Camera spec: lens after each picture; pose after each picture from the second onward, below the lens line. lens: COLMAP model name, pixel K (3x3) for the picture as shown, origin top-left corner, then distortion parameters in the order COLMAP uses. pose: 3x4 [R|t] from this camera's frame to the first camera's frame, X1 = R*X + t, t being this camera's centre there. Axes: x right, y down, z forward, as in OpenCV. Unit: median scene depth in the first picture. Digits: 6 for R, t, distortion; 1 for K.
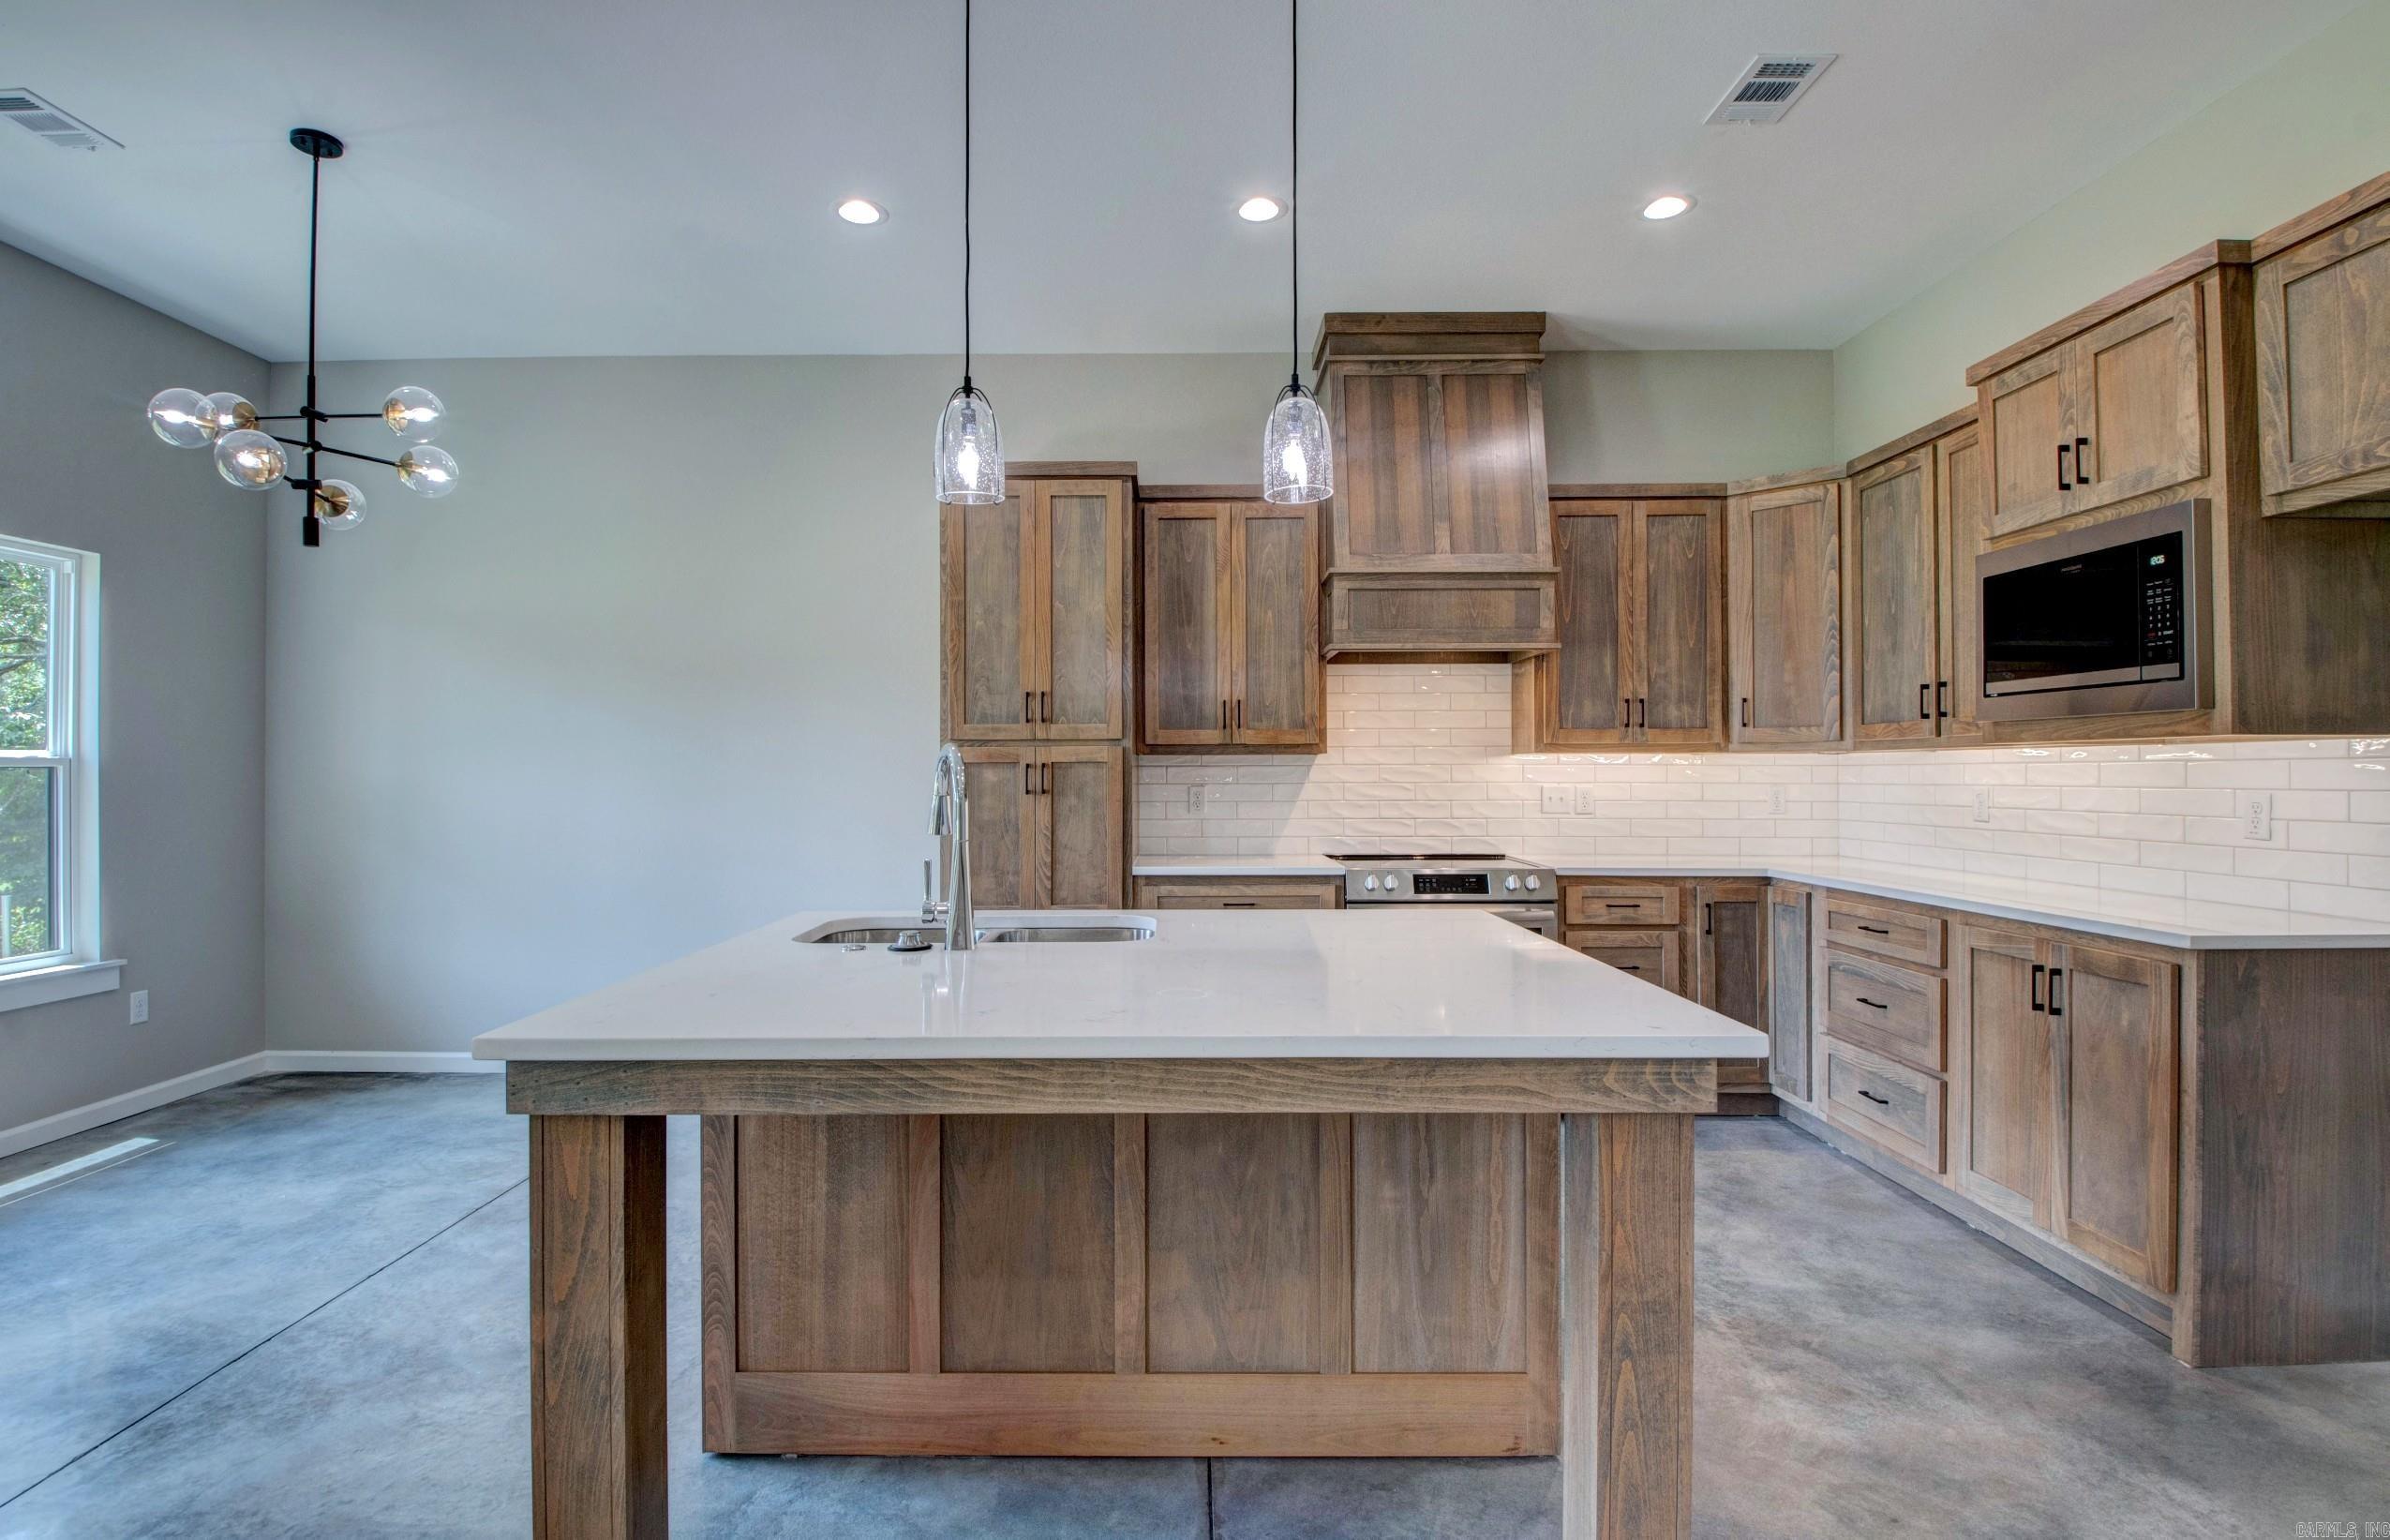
lens RADIAL K [[1152.7, 0, 1116.3], [0, 1152.7, 762.6], [0, 0, 1]] dist [0.021070, -0.034359]
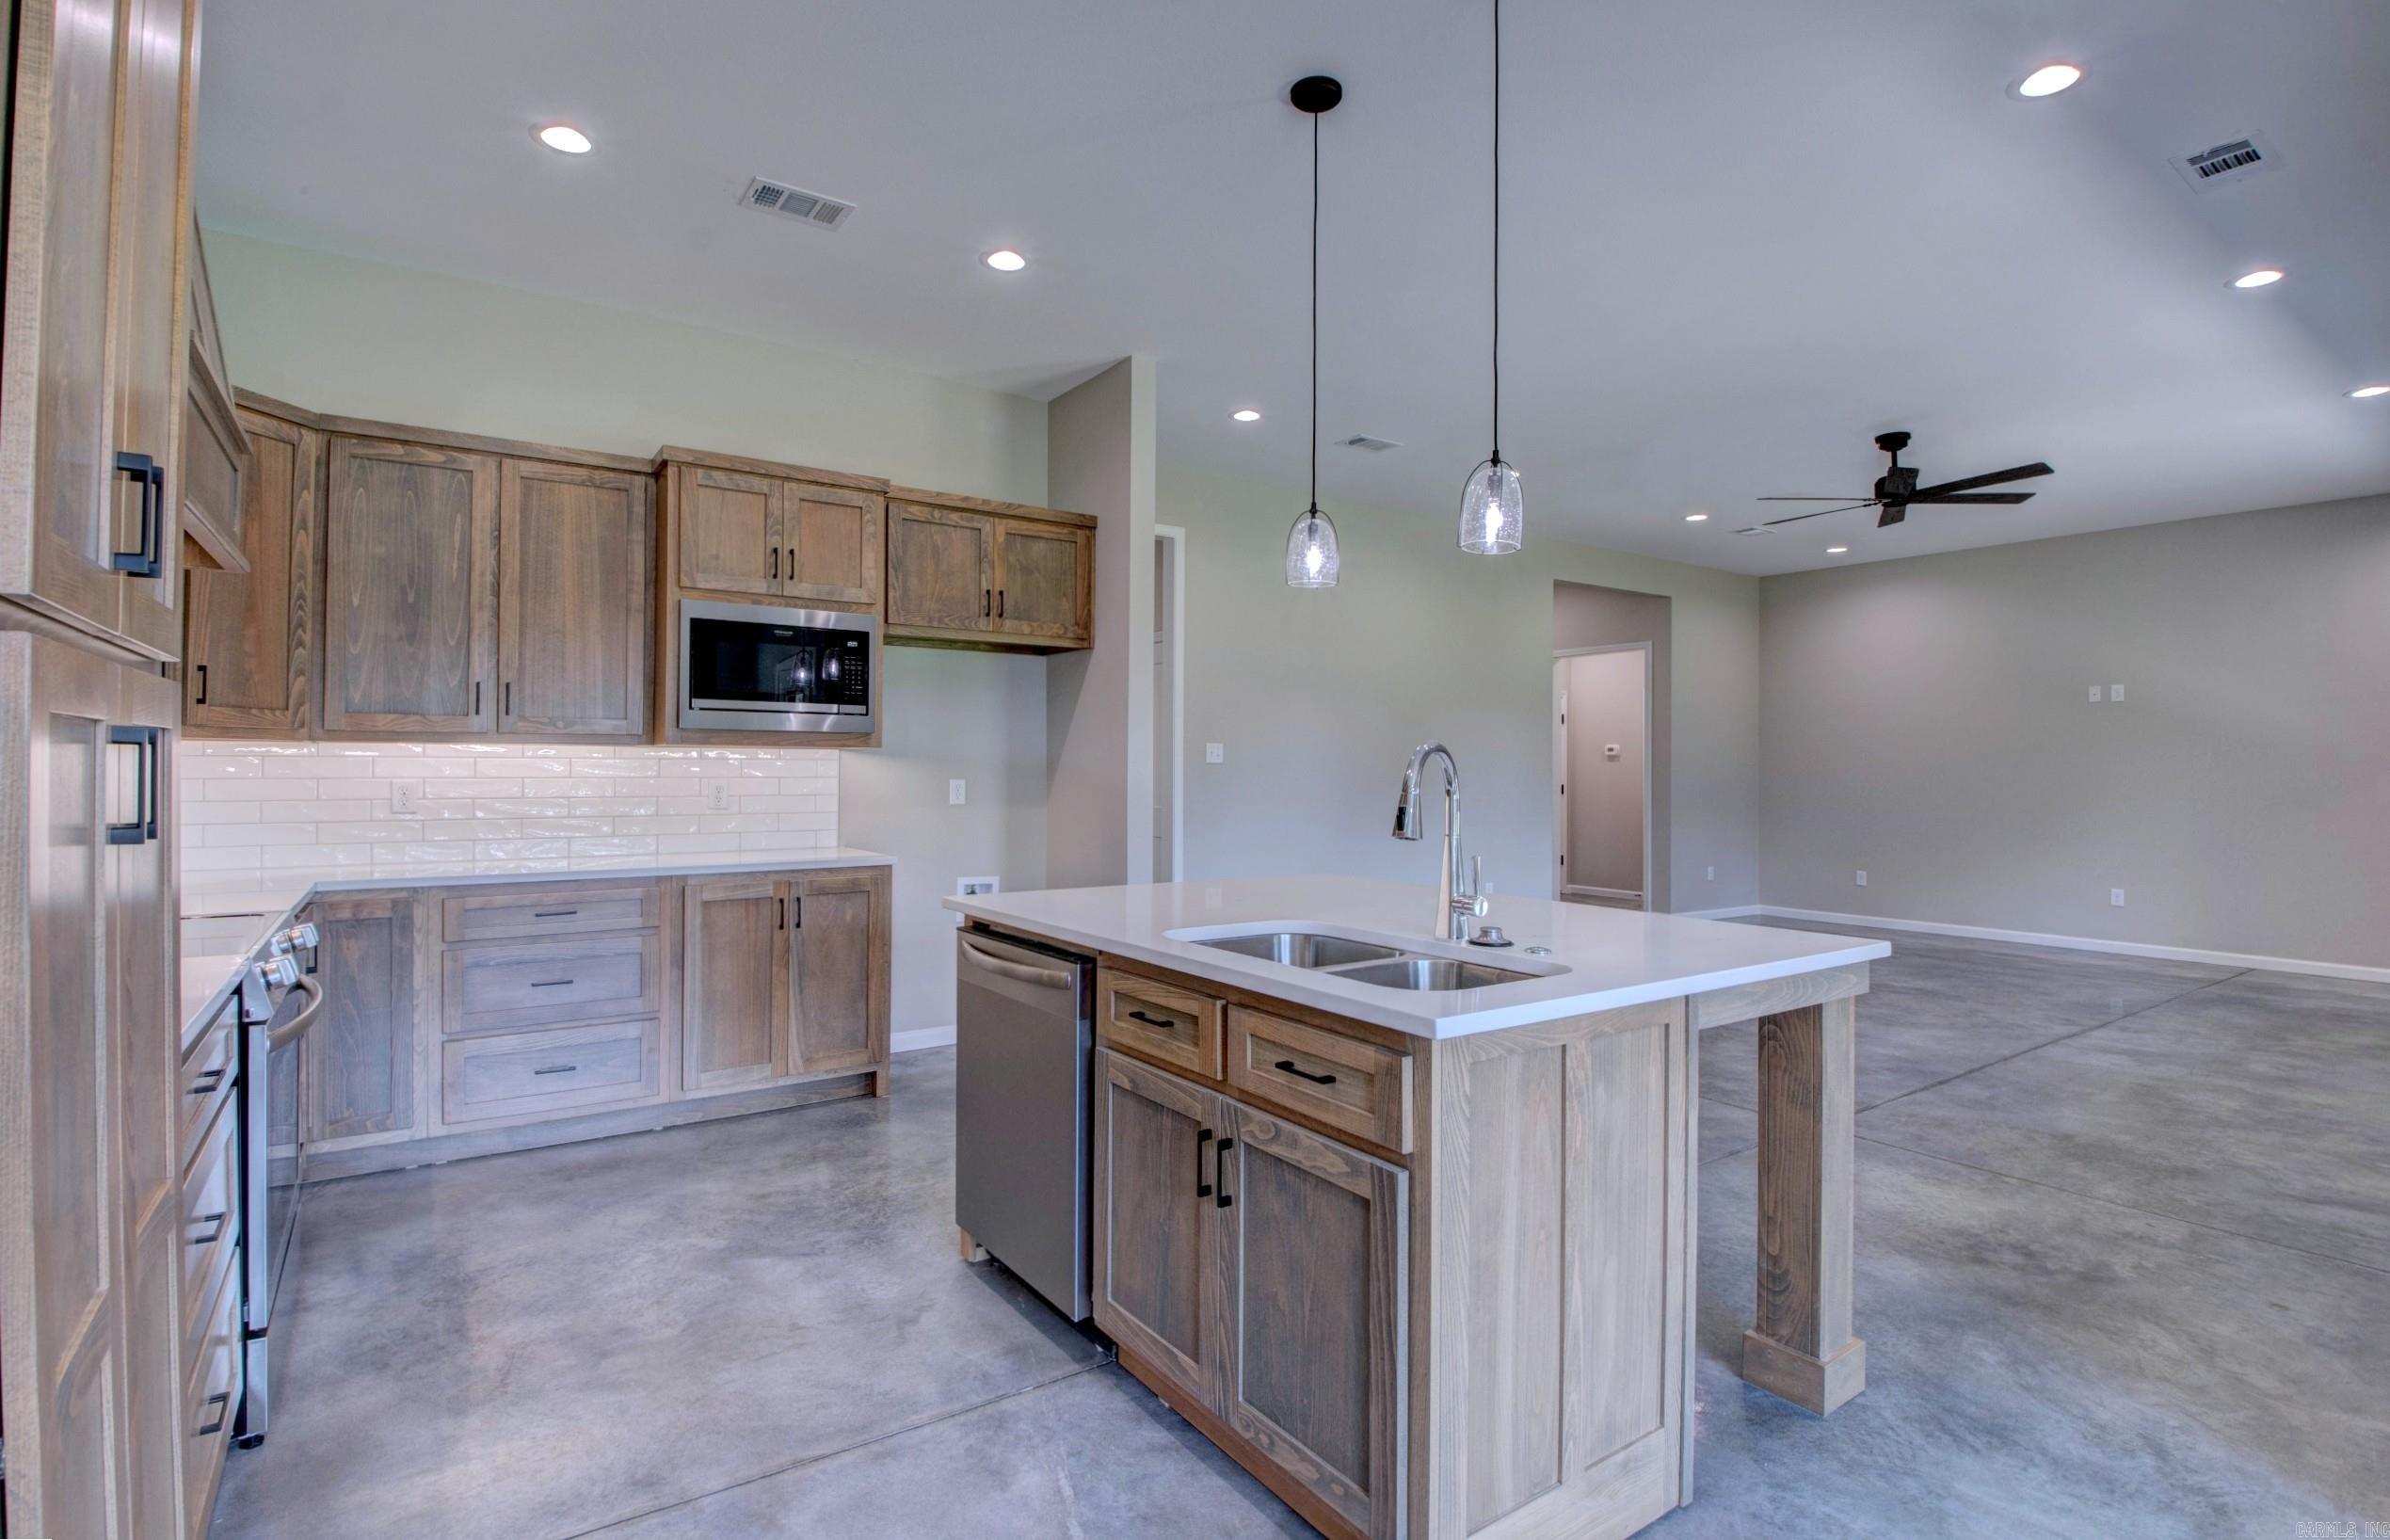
lens RADIAL K [[1136.6, 0, 1192.2], [0, 1136.6, 758.5], [0, 0, 1]] dist [0.025954, -0.030085]
pose [[-0.603782, 0.005072, 0.797133, -0.465781], [-0.012330, 0.999801, -0.015701, 0.008899], [-0.797054, -0.019309, -0.603599, 0.999464]]
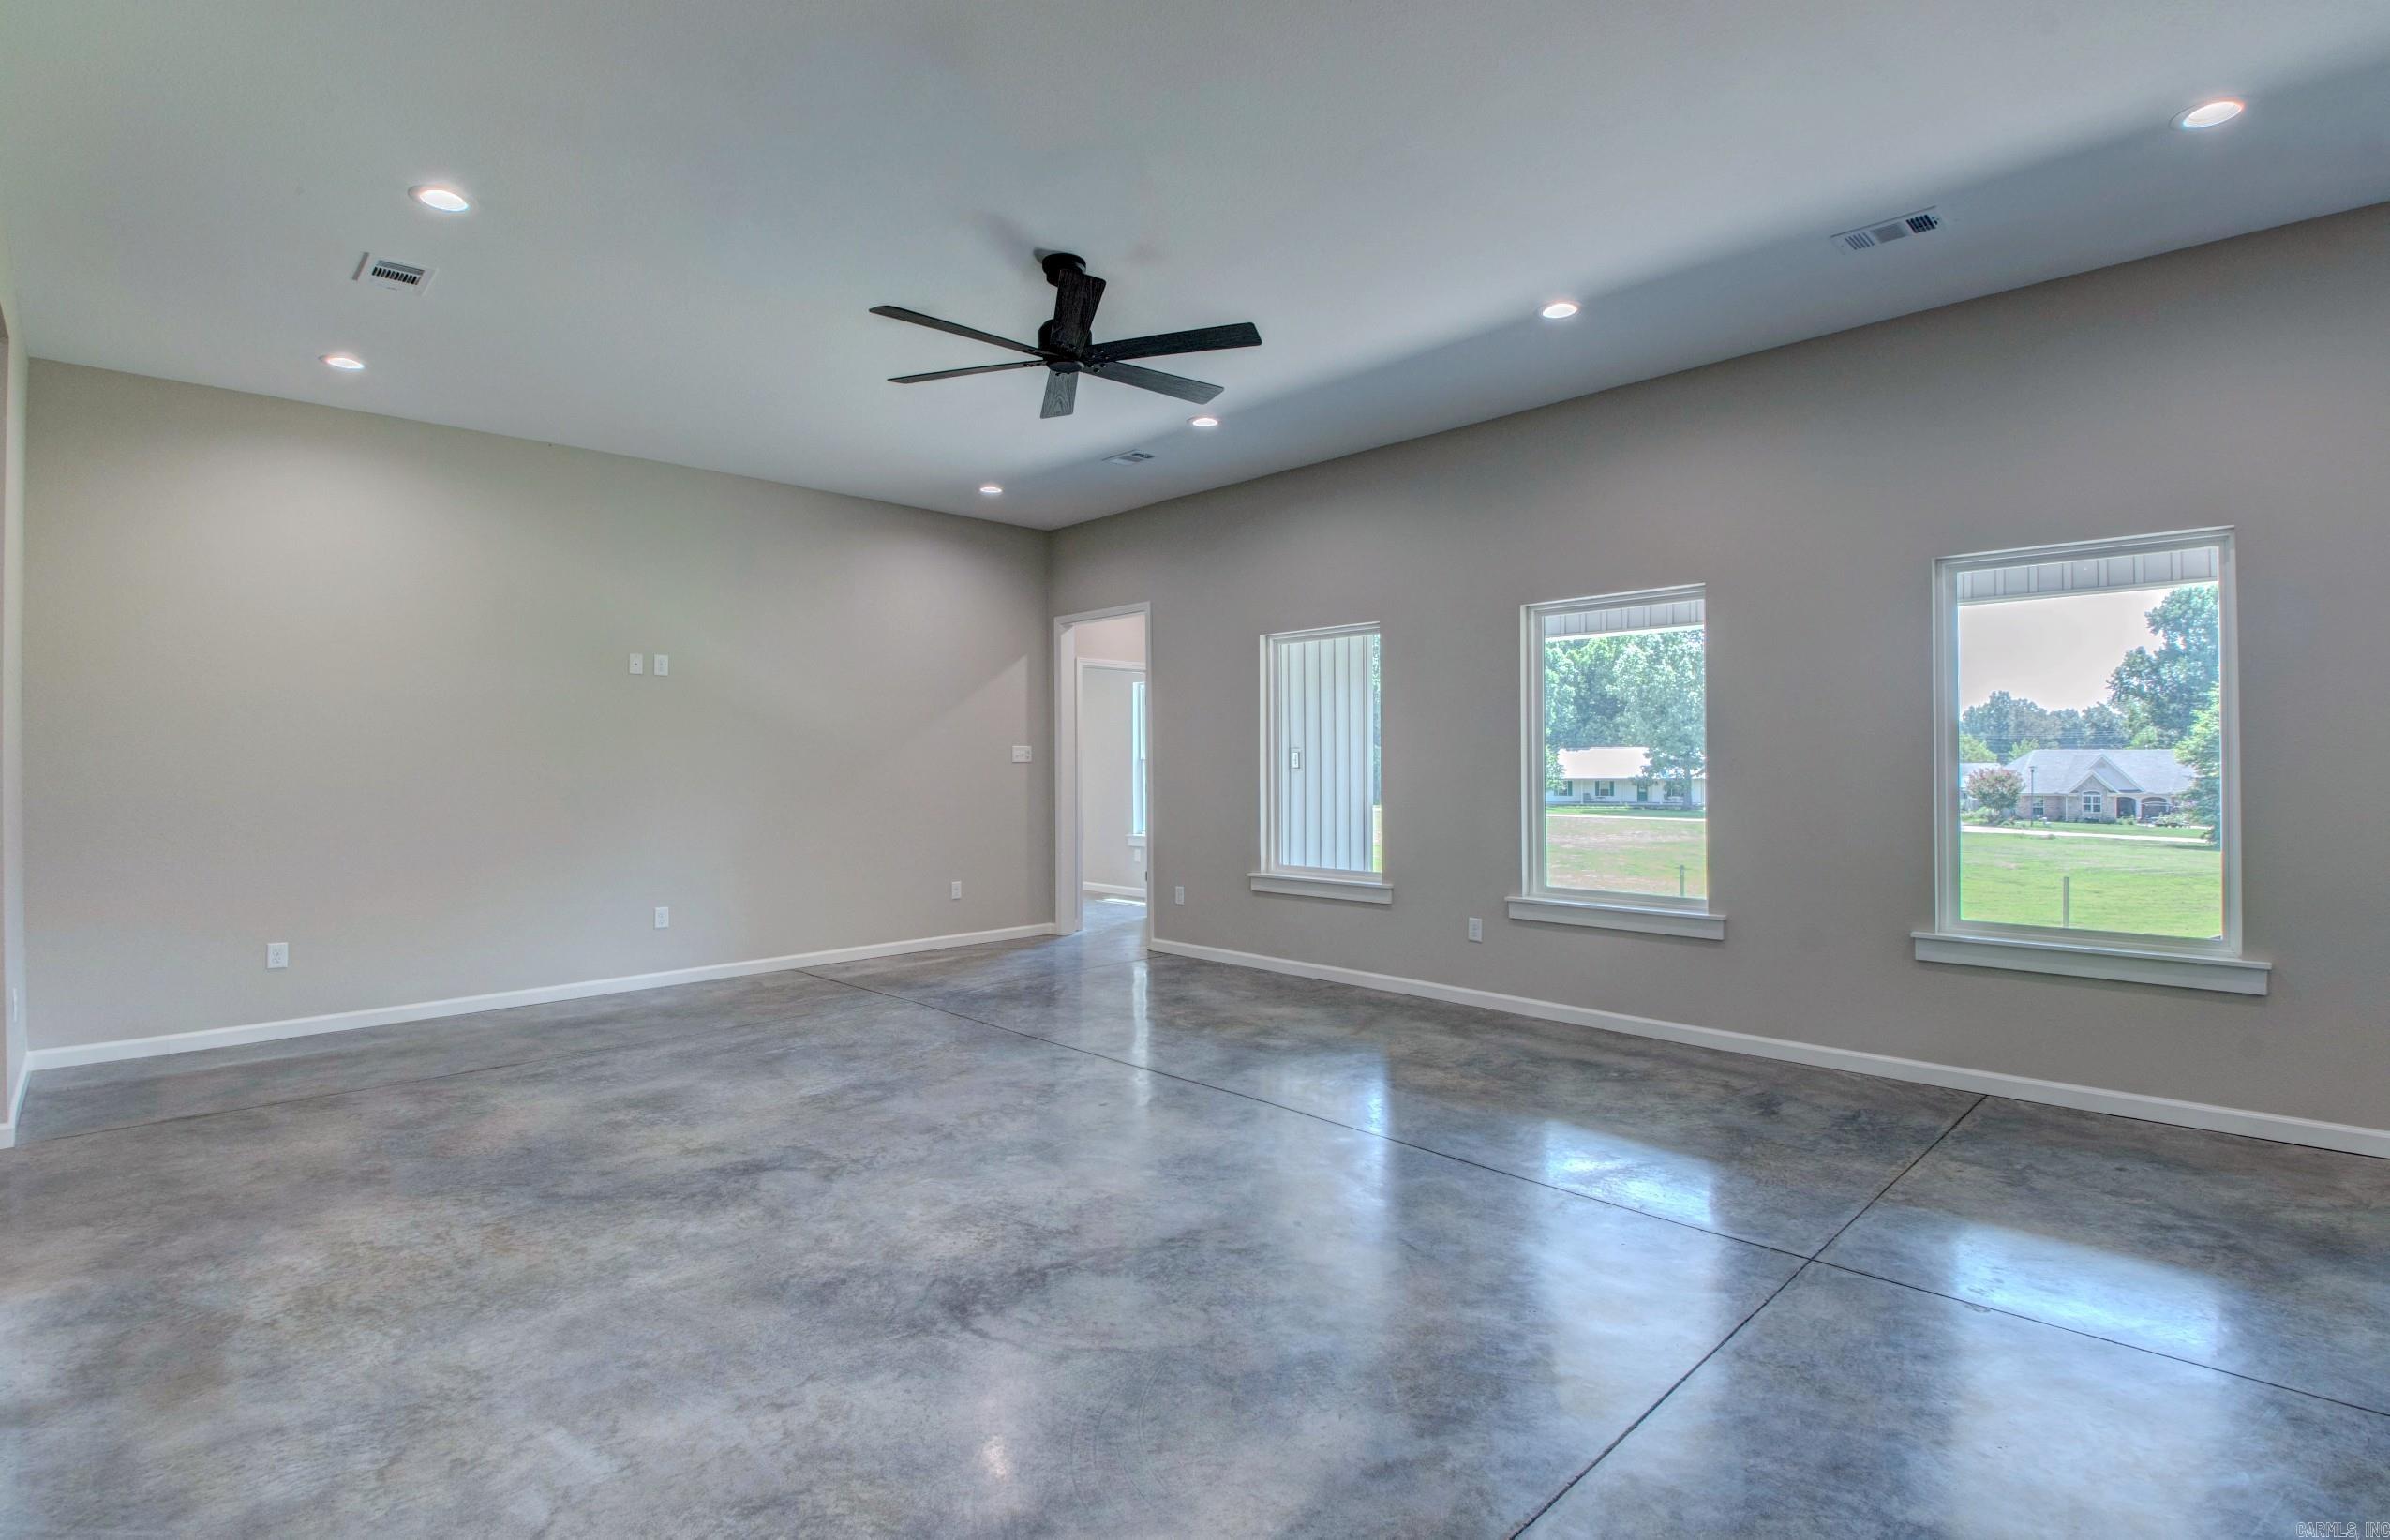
lens RADIAL K [[1126.3, 0, 1205.4], [0, 1126.3, 774.2], [0, 0, 1]] dist [0.014424, -0.028118]
pose [[-0.689963, 0.010059, -0.723775, 0.771936], [0.012468, 0.999920, 0.002011, 0.003422], [0.723737, -0.007637, -0.690033, 0.162253]]
